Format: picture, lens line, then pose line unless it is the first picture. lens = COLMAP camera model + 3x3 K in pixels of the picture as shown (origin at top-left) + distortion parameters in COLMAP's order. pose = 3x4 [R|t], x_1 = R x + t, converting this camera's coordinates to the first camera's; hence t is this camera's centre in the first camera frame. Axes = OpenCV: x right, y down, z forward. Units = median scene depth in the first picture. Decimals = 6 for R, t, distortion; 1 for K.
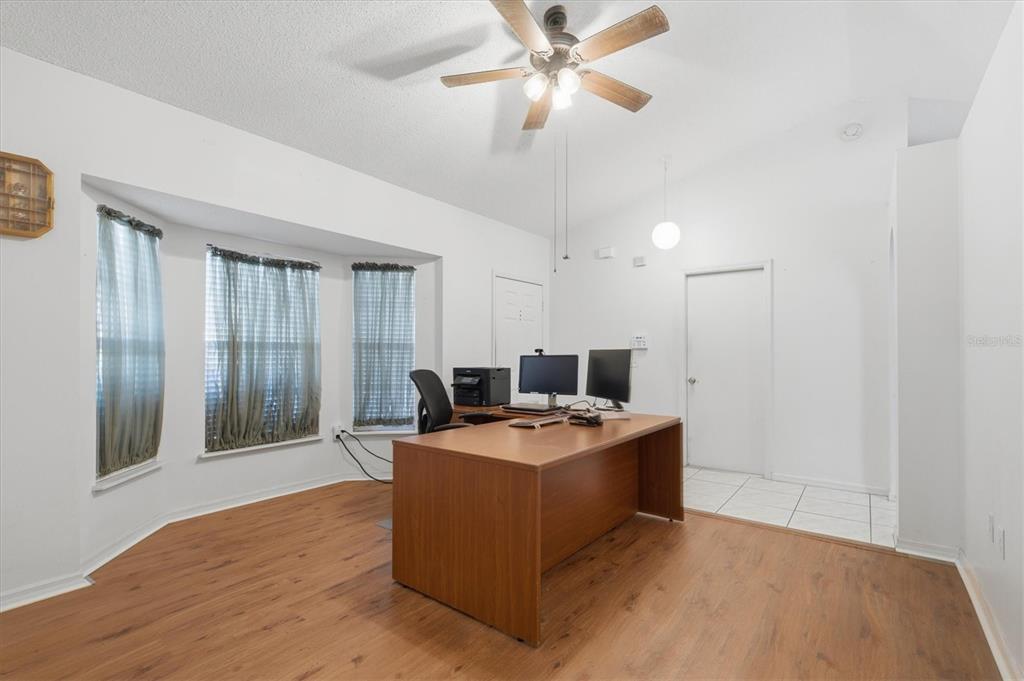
lens RADIAL K [[467.2, 0, 515.1], [0, 467.2, 340.1], [0, 0, 1]] dist [0.000301, 0.000809]
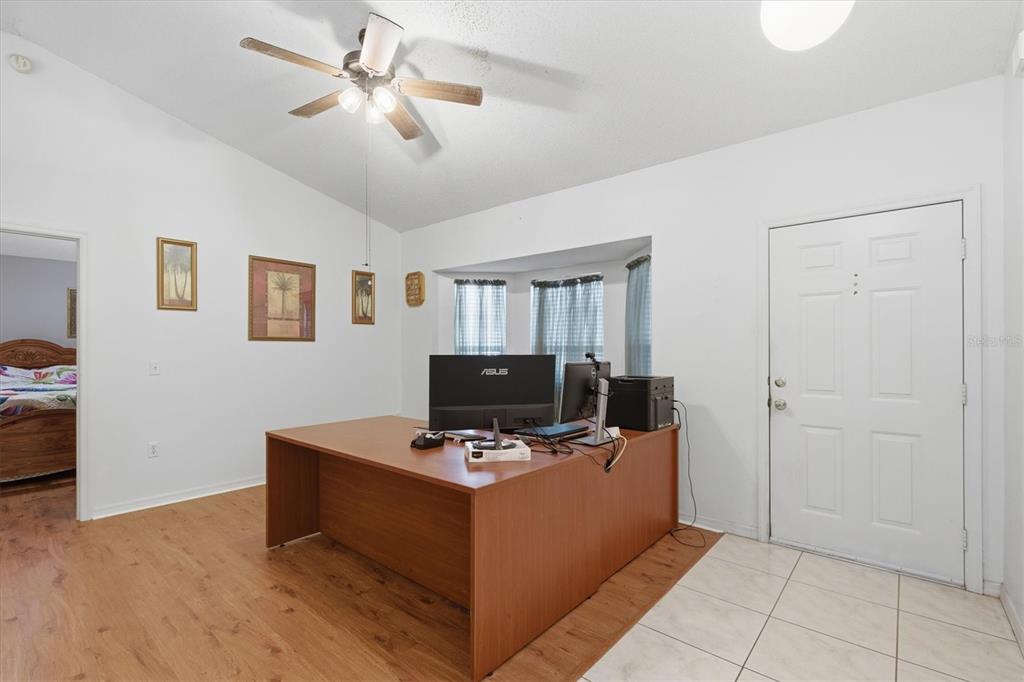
lens RADIAL K [[467.2, 0, 517.1], [0, 467.2, 345.9], [0, 0, 1]] dist [0.000301, 0.000809]
pose [[-0.035720, -0.006878, -0.999338, 0.825898], [0.026027, 0.999631, -0.007810, 0.012431], [0.999023, -0.026289, -0.035527, 1.003823]]
